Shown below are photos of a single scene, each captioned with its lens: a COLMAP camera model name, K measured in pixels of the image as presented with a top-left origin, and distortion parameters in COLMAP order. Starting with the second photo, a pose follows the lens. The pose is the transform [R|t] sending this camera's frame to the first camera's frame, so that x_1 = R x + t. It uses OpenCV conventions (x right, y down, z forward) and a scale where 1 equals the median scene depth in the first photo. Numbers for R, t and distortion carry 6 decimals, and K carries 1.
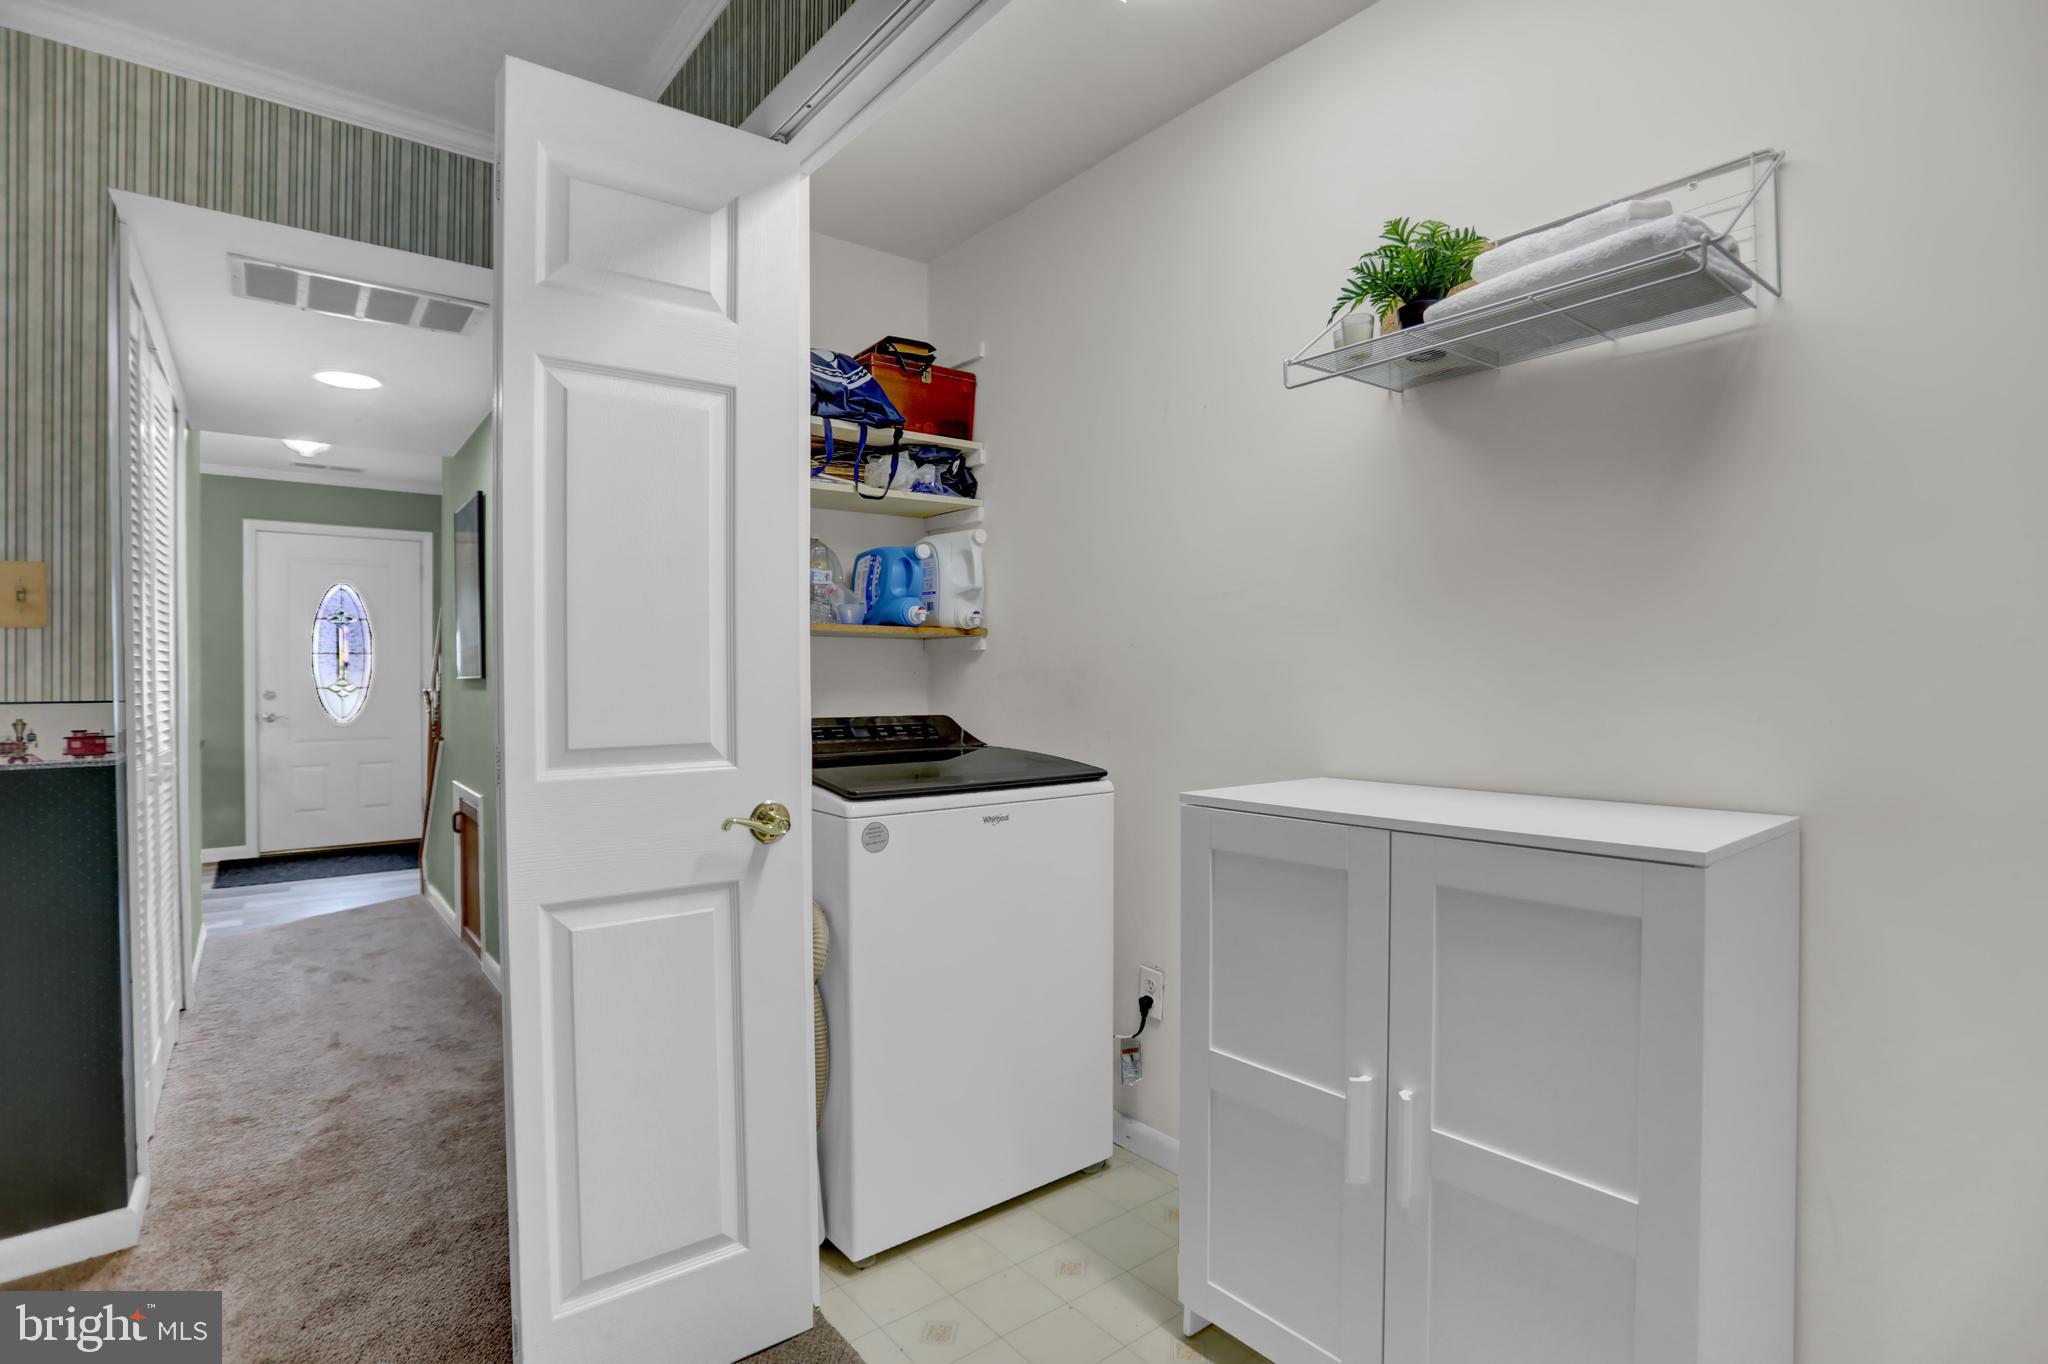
lens RADIAL K [[981.5, 0, 1032.9], [0, 981.5, 678.0], [0, 0, 1]] dist [-0.066109, 0.023276]
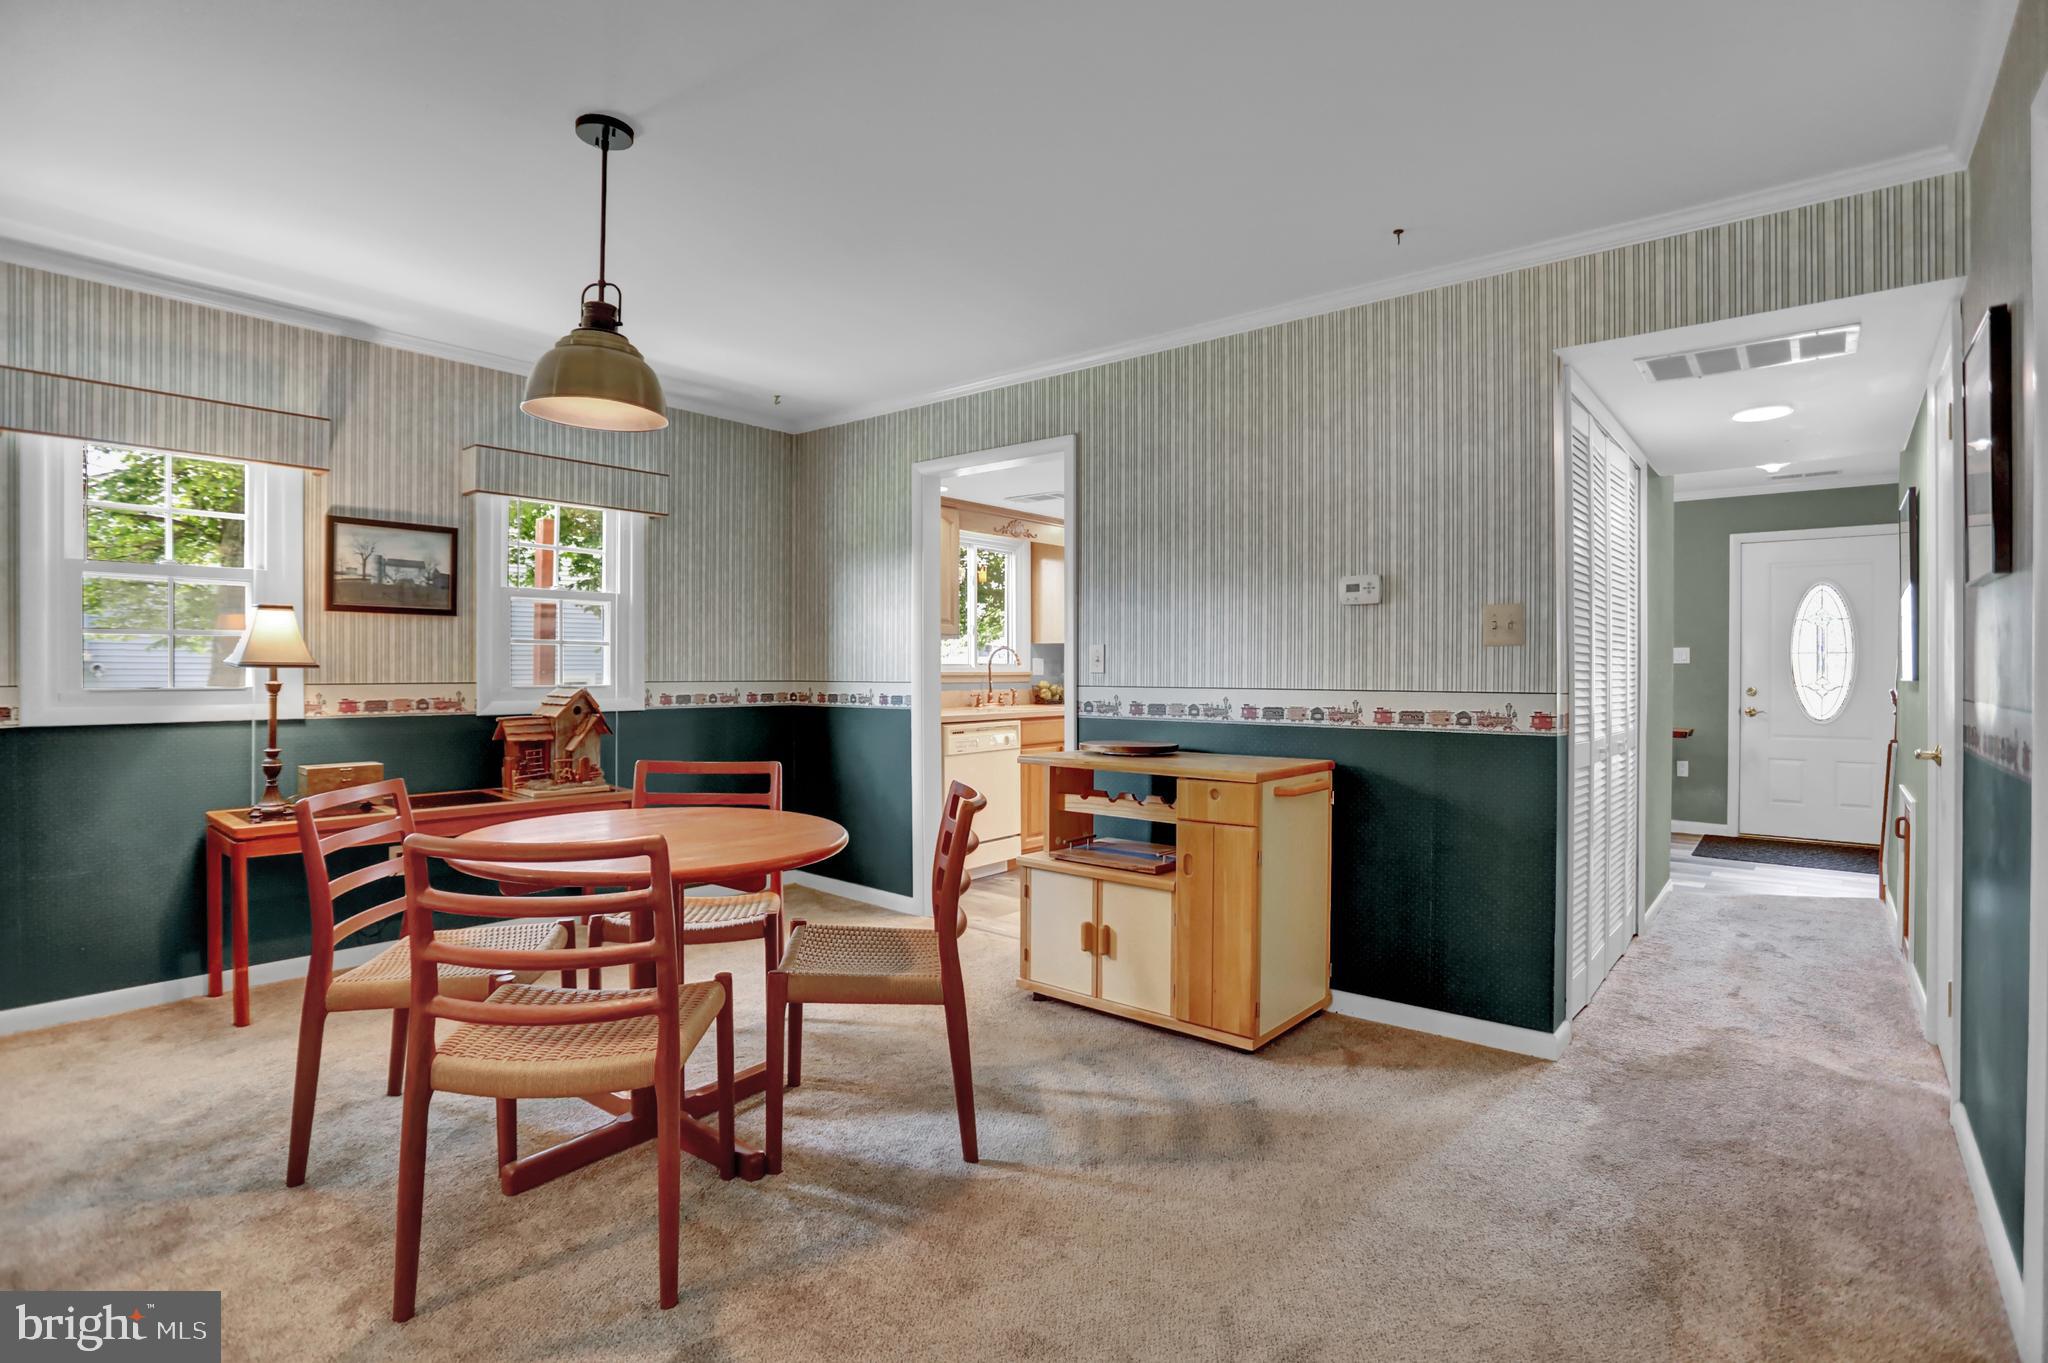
lens RADIAL K [[984.9, 0, 1030.9], [0, 984.9, 678.8], [0, 0, 1]] dist [-0.086130, 0.036350]
pose [[0.199228, 0.012879, -0.979868, 0.263694], [-0.008183, 0.999901, 0.011479, -0.006727], [0.979919, 0.005732, 0.199314, -0.090673]]
